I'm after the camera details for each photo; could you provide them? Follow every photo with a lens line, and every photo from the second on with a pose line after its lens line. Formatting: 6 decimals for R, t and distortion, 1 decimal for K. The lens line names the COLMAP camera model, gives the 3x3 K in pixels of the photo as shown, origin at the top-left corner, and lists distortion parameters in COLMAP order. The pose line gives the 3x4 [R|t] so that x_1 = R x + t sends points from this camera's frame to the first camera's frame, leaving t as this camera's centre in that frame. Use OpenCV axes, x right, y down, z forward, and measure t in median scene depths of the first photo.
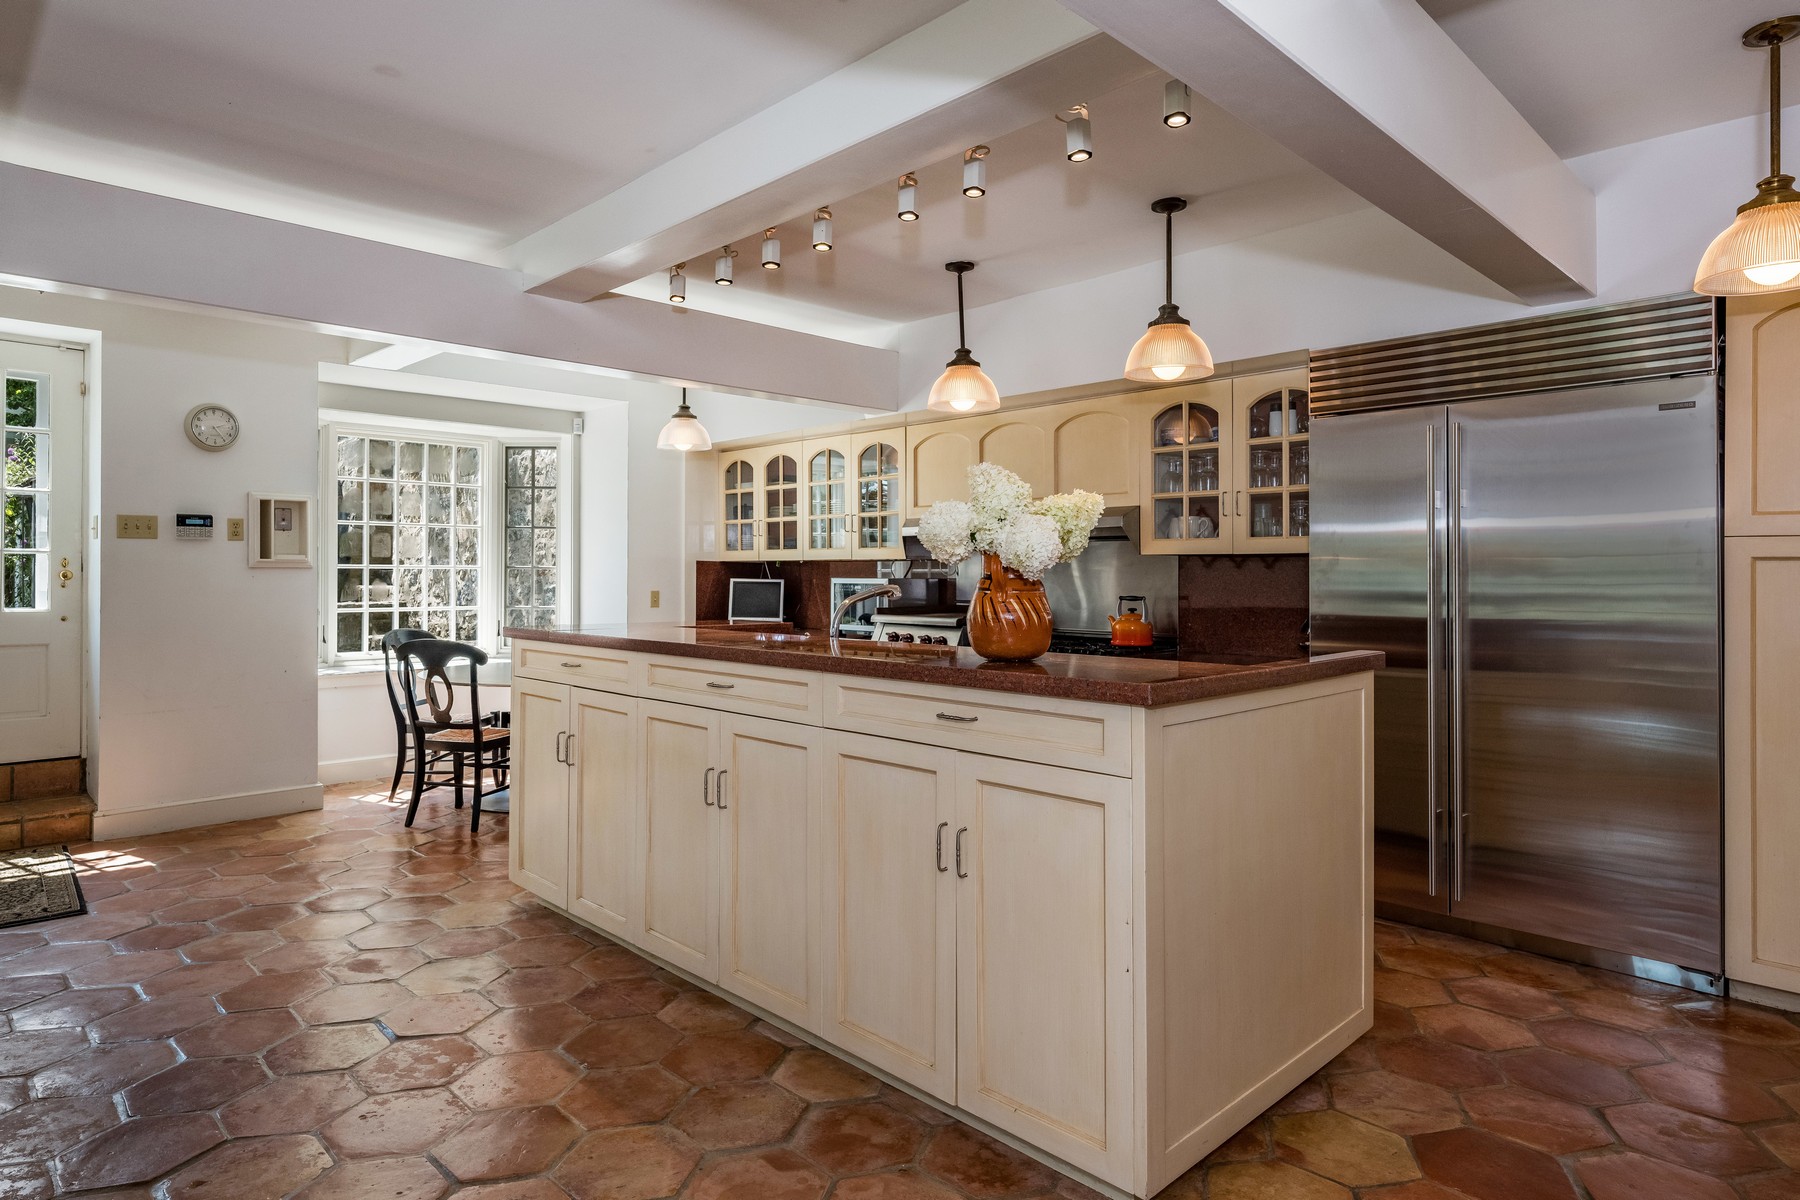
lens RADIAL K [[998.3, 0, 899.6], [0, 998.3, 566.9], [0, 0, 1]] dist [0.014515, 0.000289]
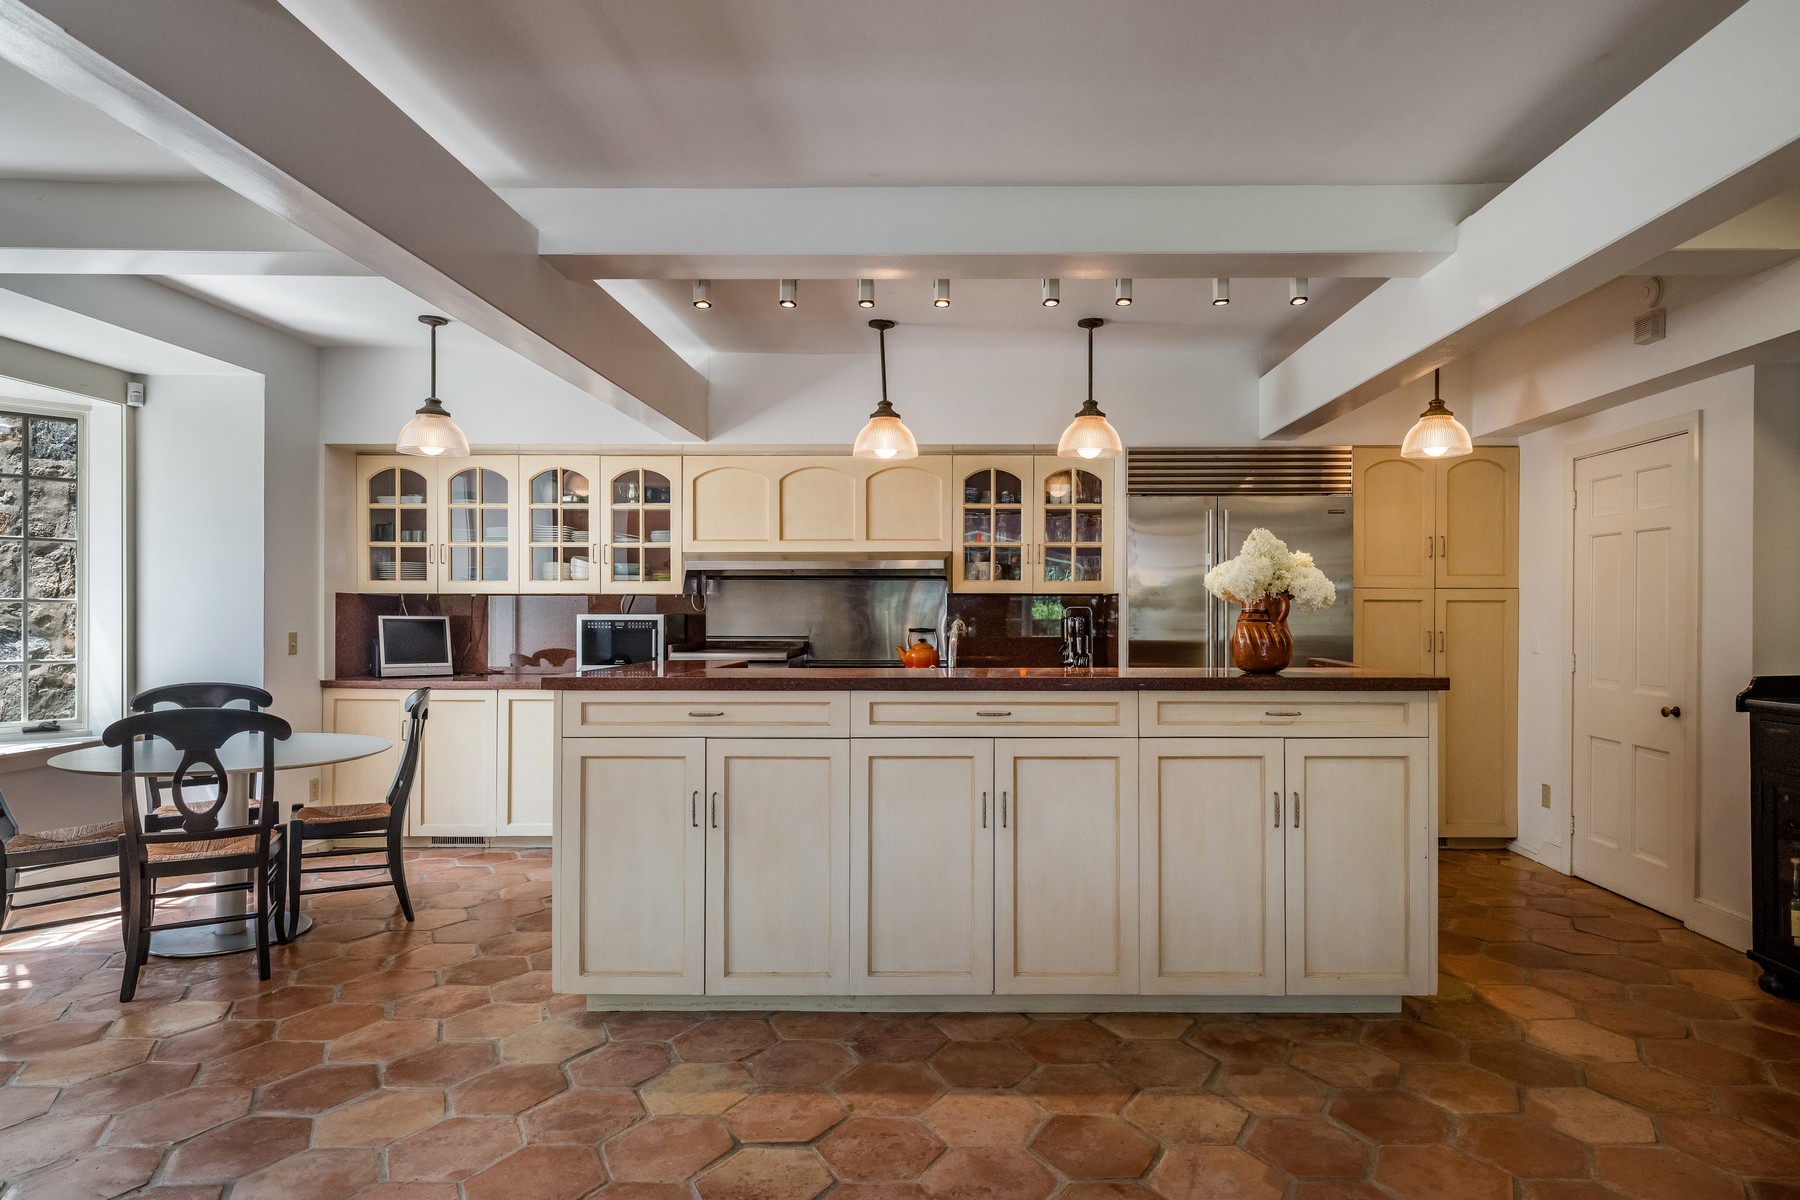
lens RADIAL K [[1019.7, 0, 902.7], [0, 1019.7, 607.1], [0, 0, 1]] dist [-0.006253, -0.001217]
pose [[0.701043, 0.000658, 0.713118, -0.663497], [-0.004410, 0.999984, 0.003412, 0.000548], [-0.713105, -0.005537, 0.701035, 0.200768]]
